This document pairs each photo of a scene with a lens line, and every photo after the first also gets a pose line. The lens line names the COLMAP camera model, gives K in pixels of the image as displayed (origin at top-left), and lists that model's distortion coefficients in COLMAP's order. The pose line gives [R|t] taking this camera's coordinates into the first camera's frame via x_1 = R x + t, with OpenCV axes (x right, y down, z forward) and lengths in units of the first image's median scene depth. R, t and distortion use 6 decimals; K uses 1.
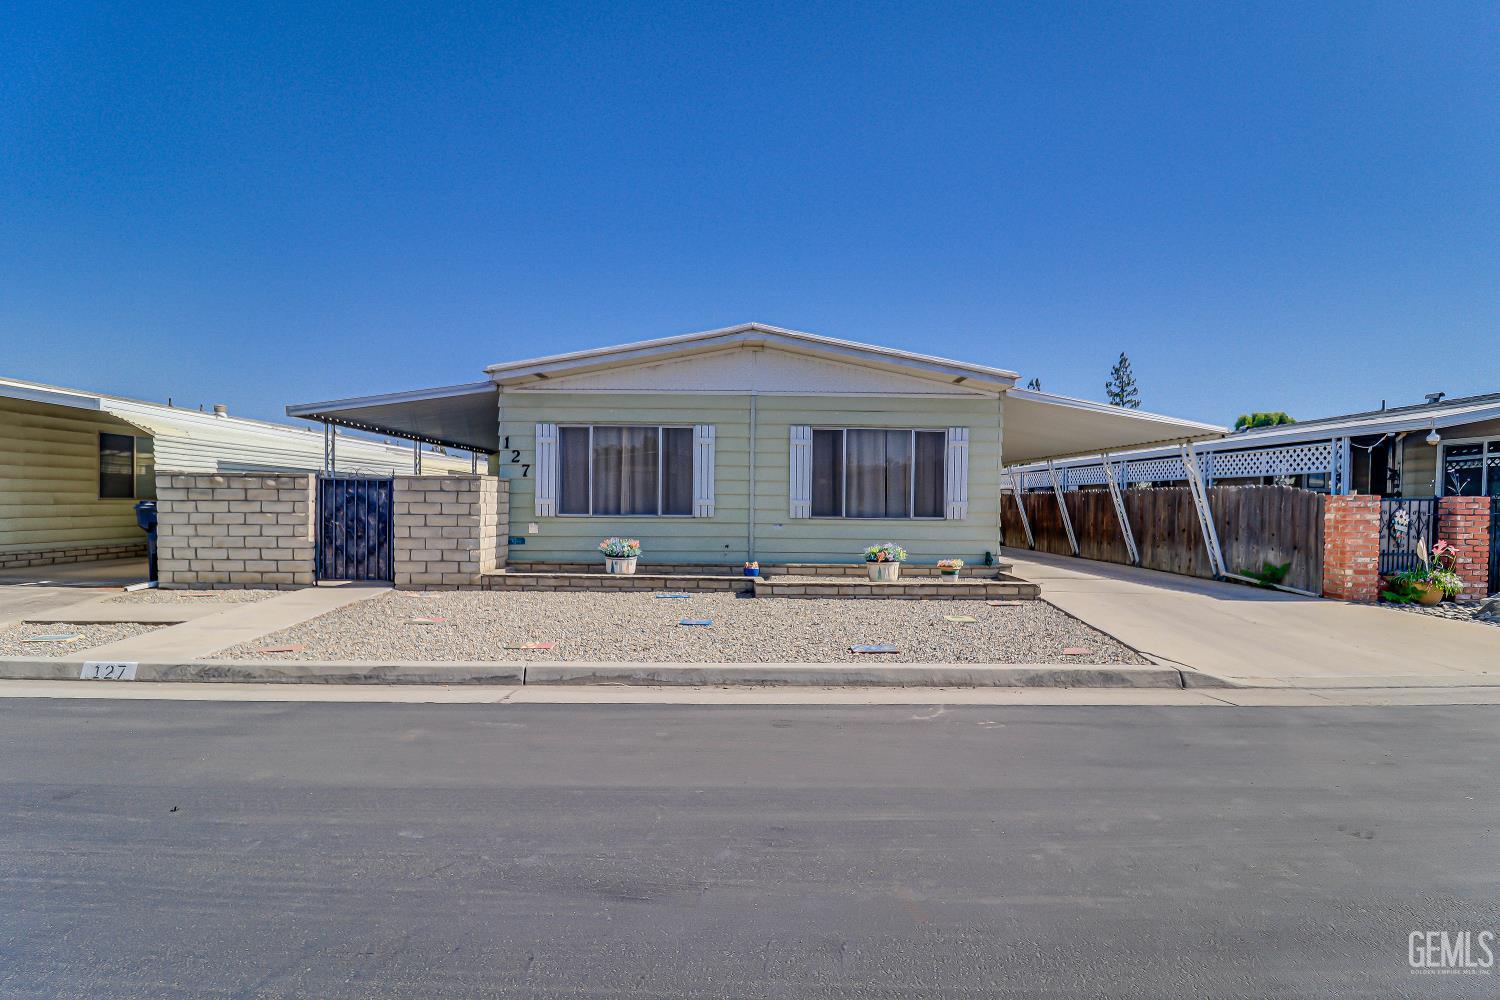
lens RADIAL K [[697.9, 0, 744.3], [0, 697.9, 506.2], [0, 0, 1]] dist [0.000453, -0.006804]
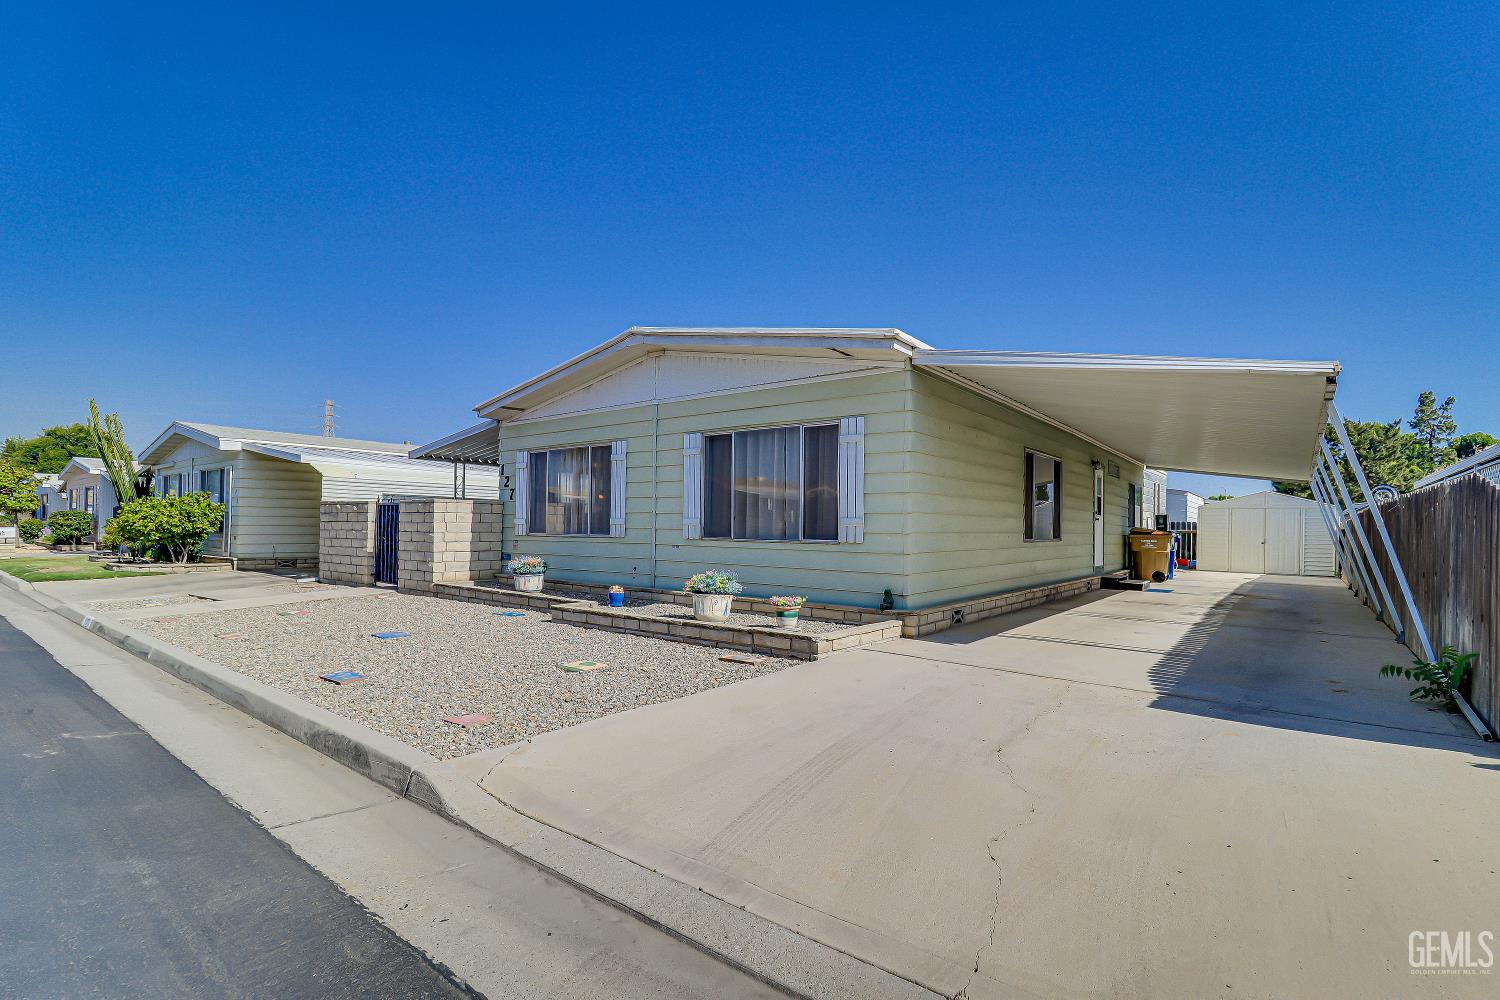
lens RADIAL K [[697.9, 0, 754.8], [0, 697.9, 507.5], [0, 0, 1]] dist [0.000453, -0.006804]
pose [[0.777489, -0.018654, -0.628619, 0.691360], [-0.008621, 0.999150, -0.040312, 0.012084], [0.628837, 0.036761, 0.776668, 0.376912]]
